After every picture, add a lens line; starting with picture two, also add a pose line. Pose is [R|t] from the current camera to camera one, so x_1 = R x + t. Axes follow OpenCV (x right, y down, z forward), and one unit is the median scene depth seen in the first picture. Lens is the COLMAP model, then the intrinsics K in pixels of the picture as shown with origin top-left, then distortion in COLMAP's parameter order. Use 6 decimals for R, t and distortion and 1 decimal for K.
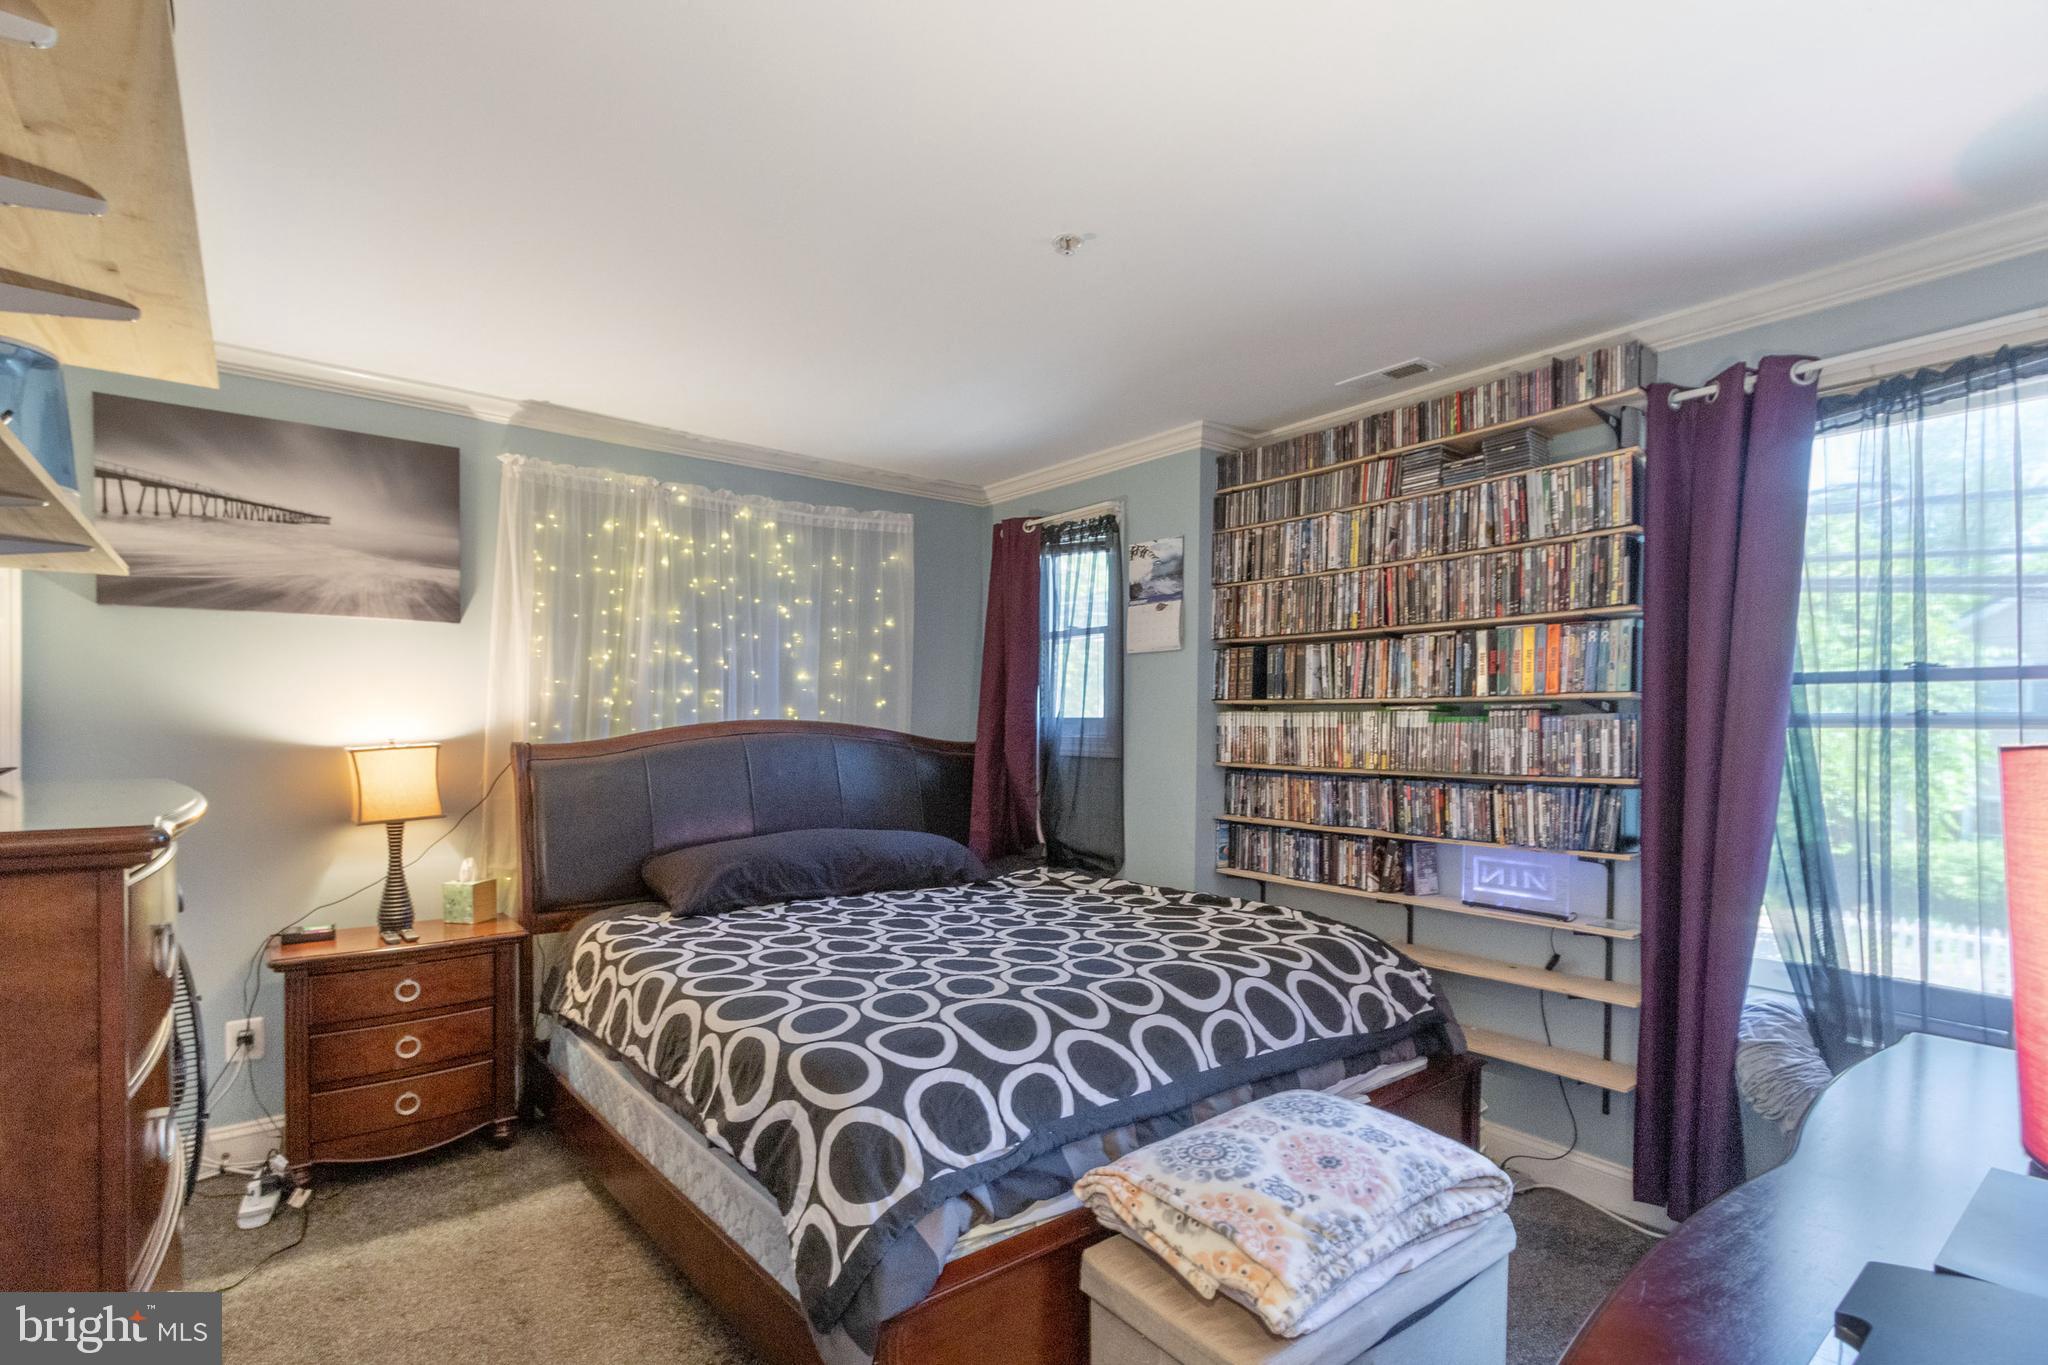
lens RADIAL K [[957.5, 0, 1016.4], [0, 957.5, 761.9], [0, 0, 1]] dist [-0.001396, -0.000587]
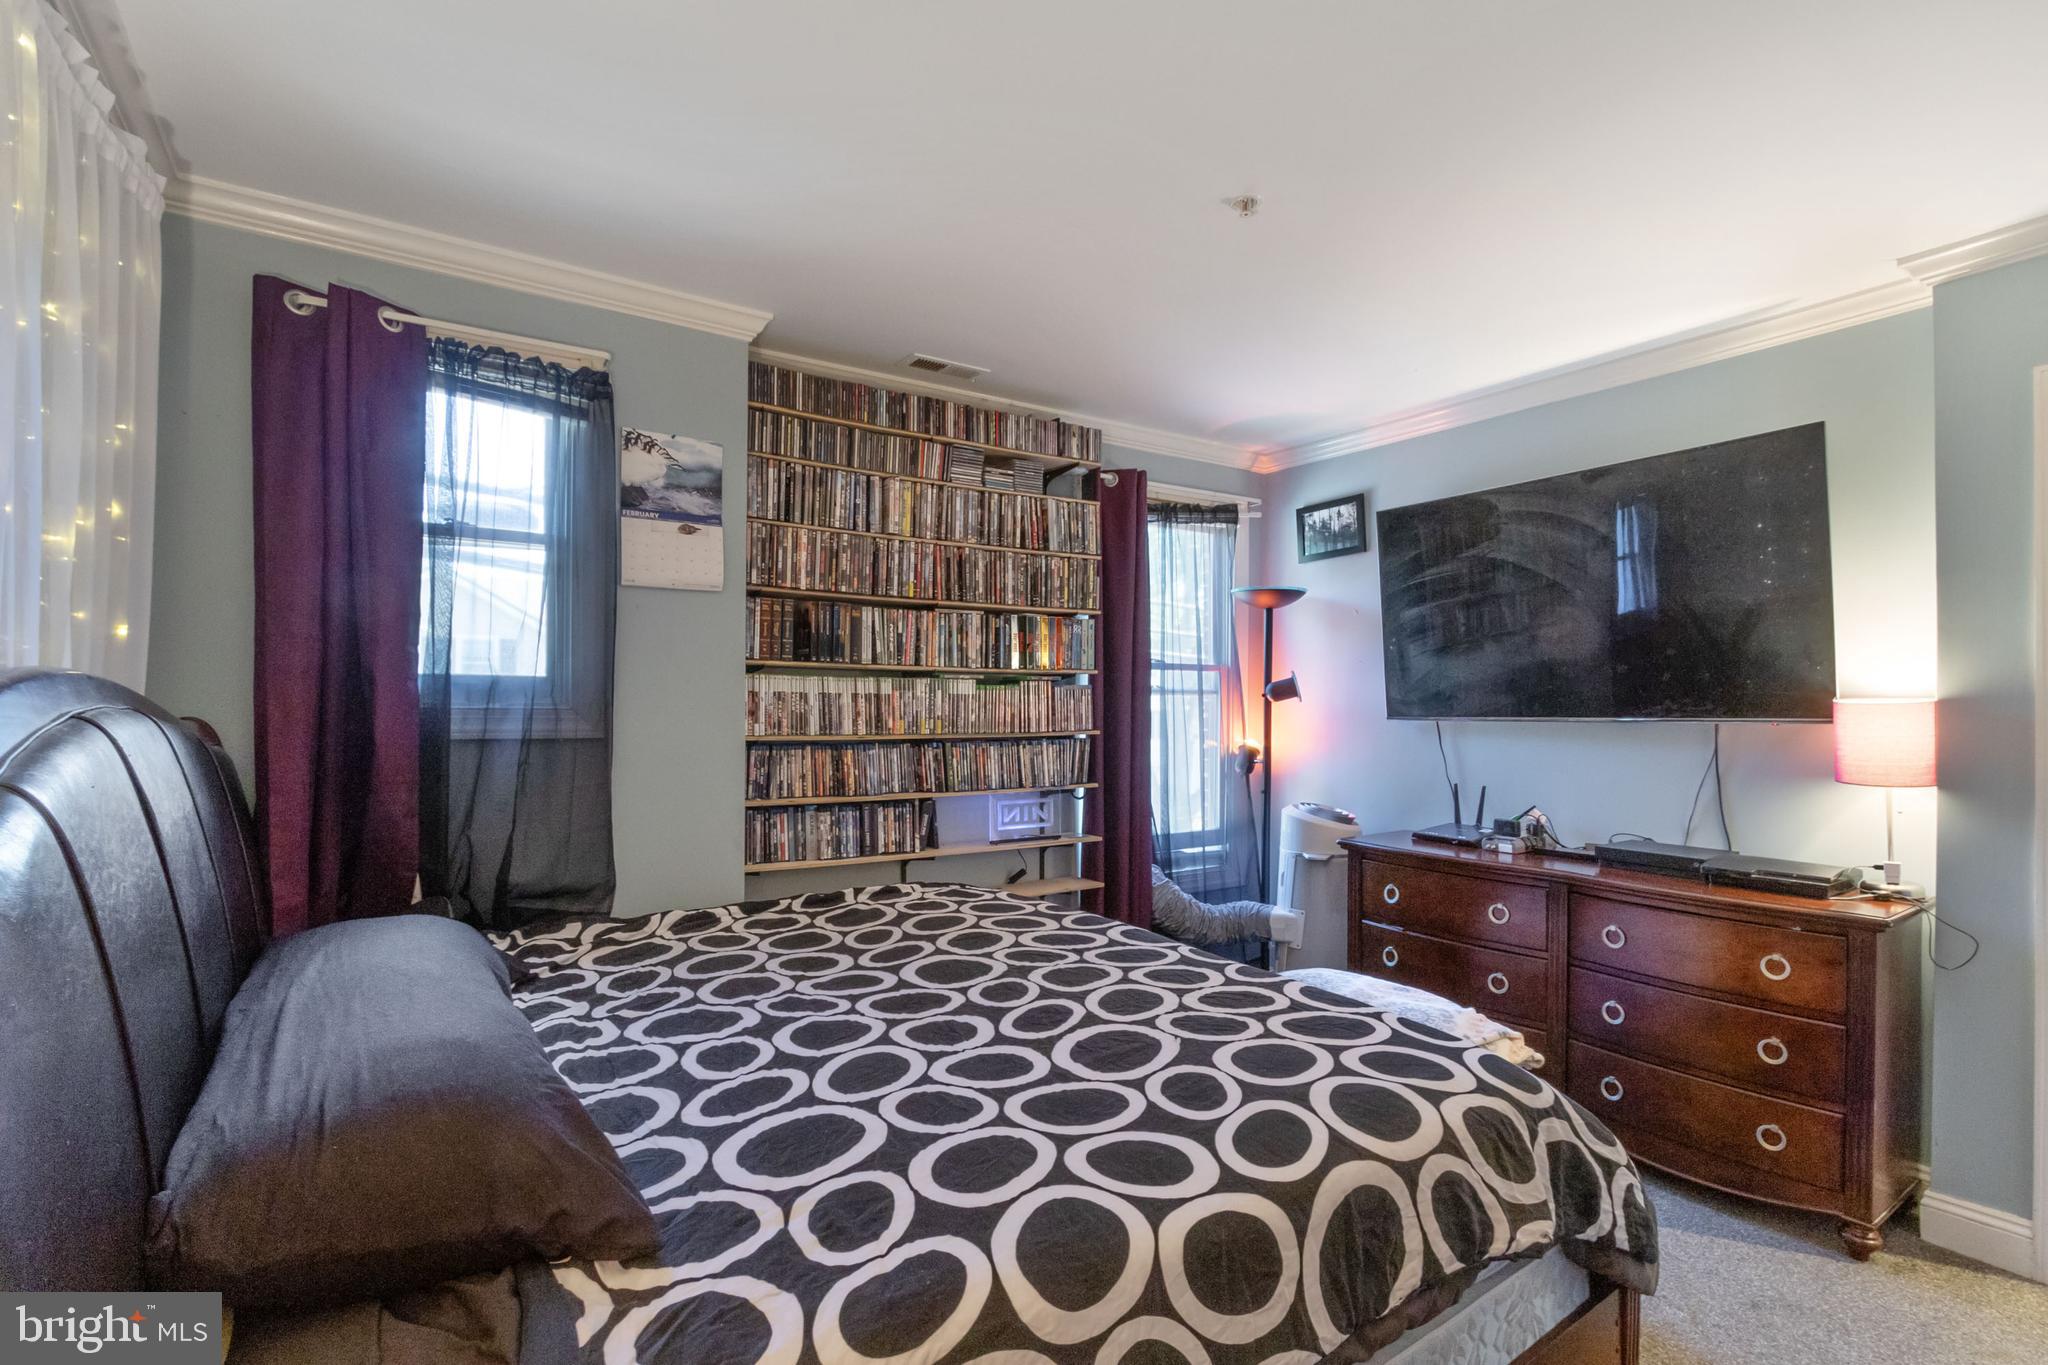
lens RADIAL K [[937.4, 0, 1013.4], [0, 937.4, 713.8], [0, 0, 1]] dist [0.000755, -0.000387]
pose [[0.099347, -0.018296, 0.994885, -0.610328], [0.034413, 0.999296, 0.014941, -0.025195], [-0.994458, 0.032753, 0.099907, 0.768250]]
